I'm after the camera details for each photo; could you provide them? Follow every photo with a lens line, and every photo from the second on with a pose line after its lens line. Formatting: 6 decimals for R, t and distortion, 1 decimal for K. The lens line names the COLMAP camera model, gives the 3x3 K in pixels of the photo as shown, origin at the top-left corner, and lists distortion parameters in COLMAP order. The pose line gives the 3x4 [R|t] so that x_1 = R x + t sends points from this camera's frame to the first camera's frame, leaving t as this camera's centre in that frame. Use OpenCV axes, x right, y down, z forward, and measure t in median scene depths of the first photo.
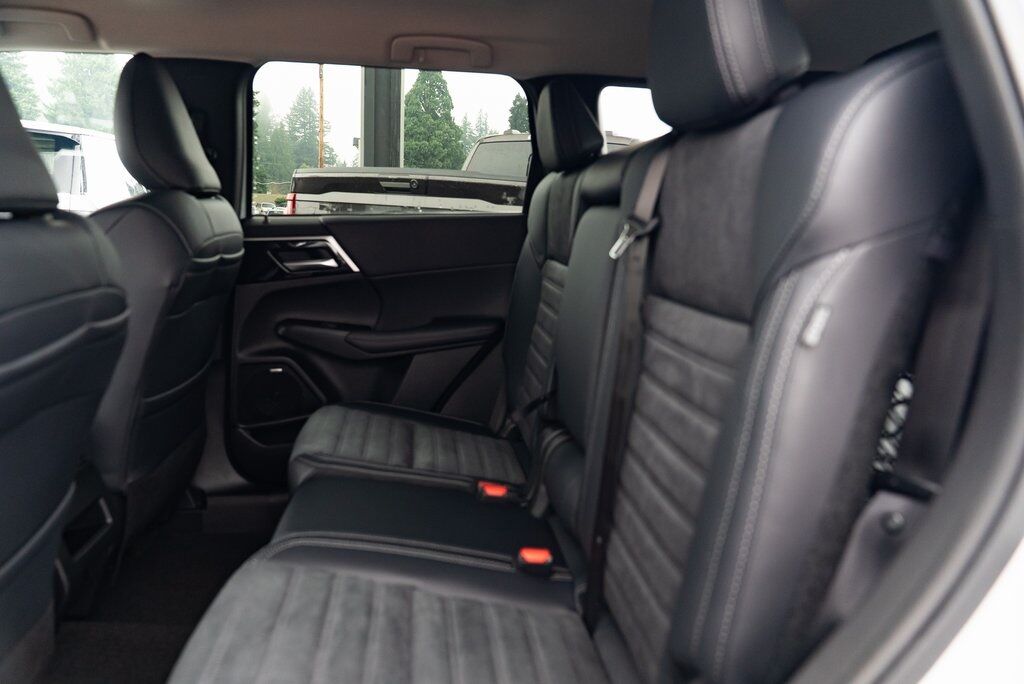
lens RADIAL K [[697.6, 0, 518.6], [0, 697.6, 357.8], [0, 0, 1]] dist [-0.034734, 0.022690]
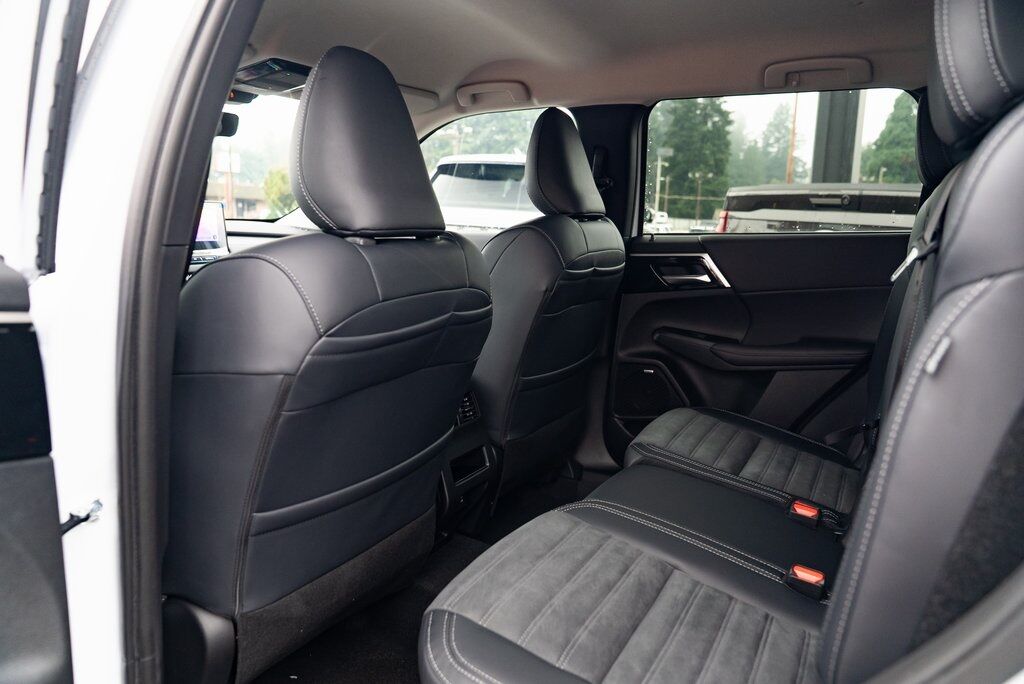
lens RADIAL K [[697.6, 0, 525.3], [0, 697.6, 370.9], [0, 0, 1]] dist [-0.034734, 0.022690]
pose [[0.808178, 0.112136, -0.578164, 0.178269], [-0.114034, 0.992923, 0.033179, 0.003793], [0.577793, 0.039116, 0.815246, -0.047289]]
